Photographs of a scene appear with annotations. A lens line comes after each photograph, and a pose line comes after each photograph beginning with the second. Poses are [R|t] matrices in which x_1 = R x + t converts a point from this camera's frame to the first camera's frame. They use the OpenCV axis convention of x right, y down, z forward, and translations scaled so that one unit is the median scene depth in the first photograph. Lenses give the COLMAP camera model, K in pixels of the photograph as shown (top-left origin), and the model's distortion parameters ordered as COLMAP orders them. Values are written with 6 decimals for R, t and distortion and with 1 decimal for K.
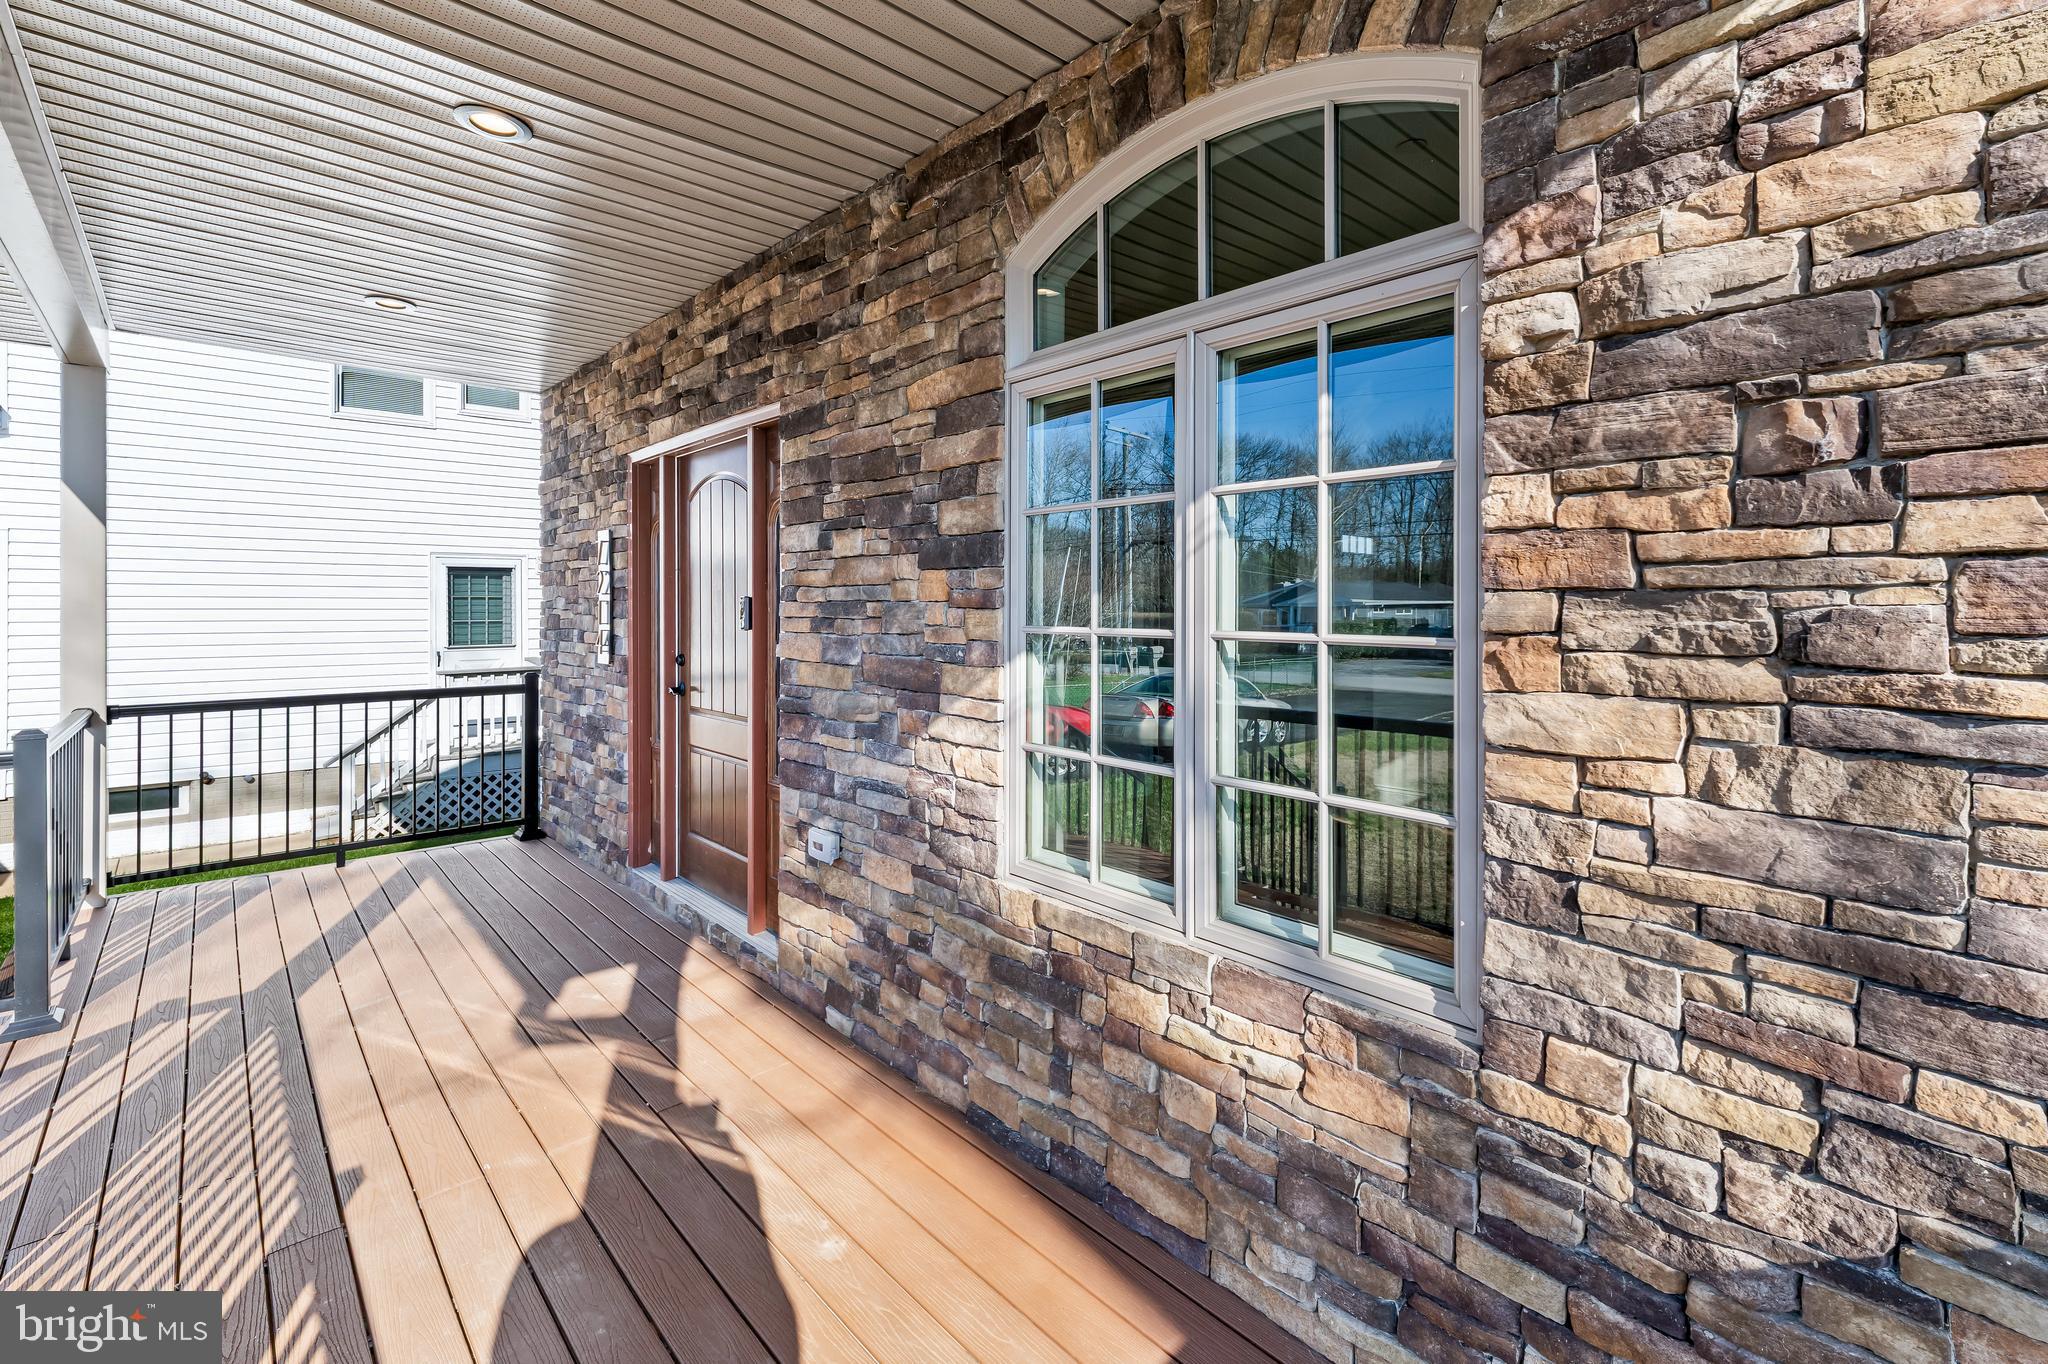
lens RADIAL K [[890.6, 0, 993.9], [0, 890.6, 599.9], [0, 0, 1]] dist [0.000855, 0.000146]
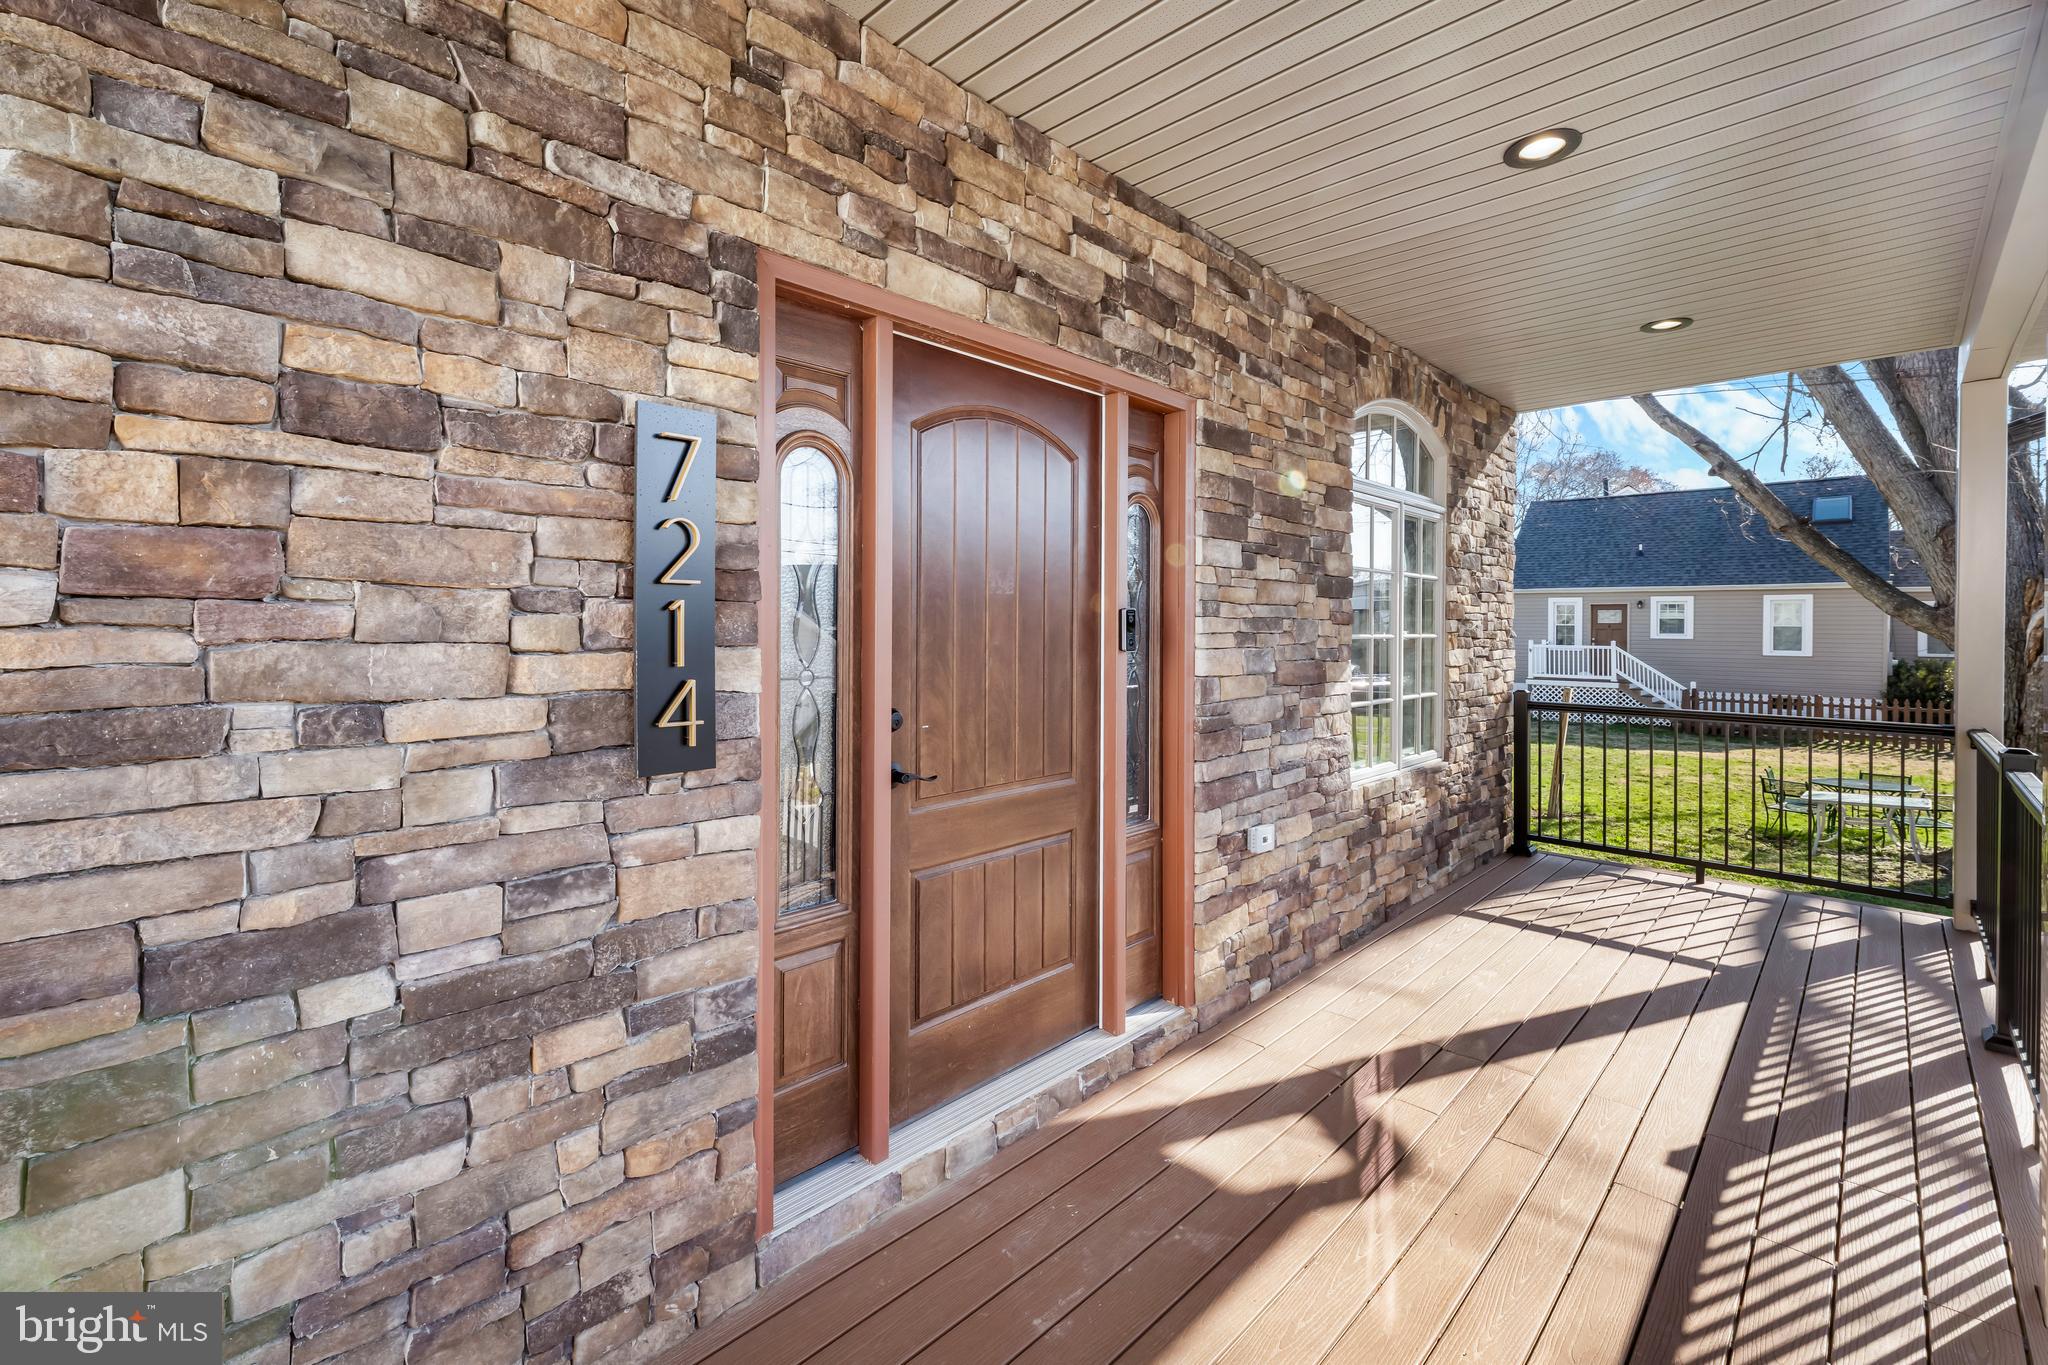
lens RADIAL K [[890.6, 0, 1025.9], [0, 890.6, 640.3], [0, 0, 1]] dist [0.000855, 0.000146]
pose [[-0.088203, -0.008064, 0.996070, -1.262715], [-0.003716, 0.999963, 0.007766, 0.022272], [-0.996096, -0.003017, -0.088230, 1.387944]]
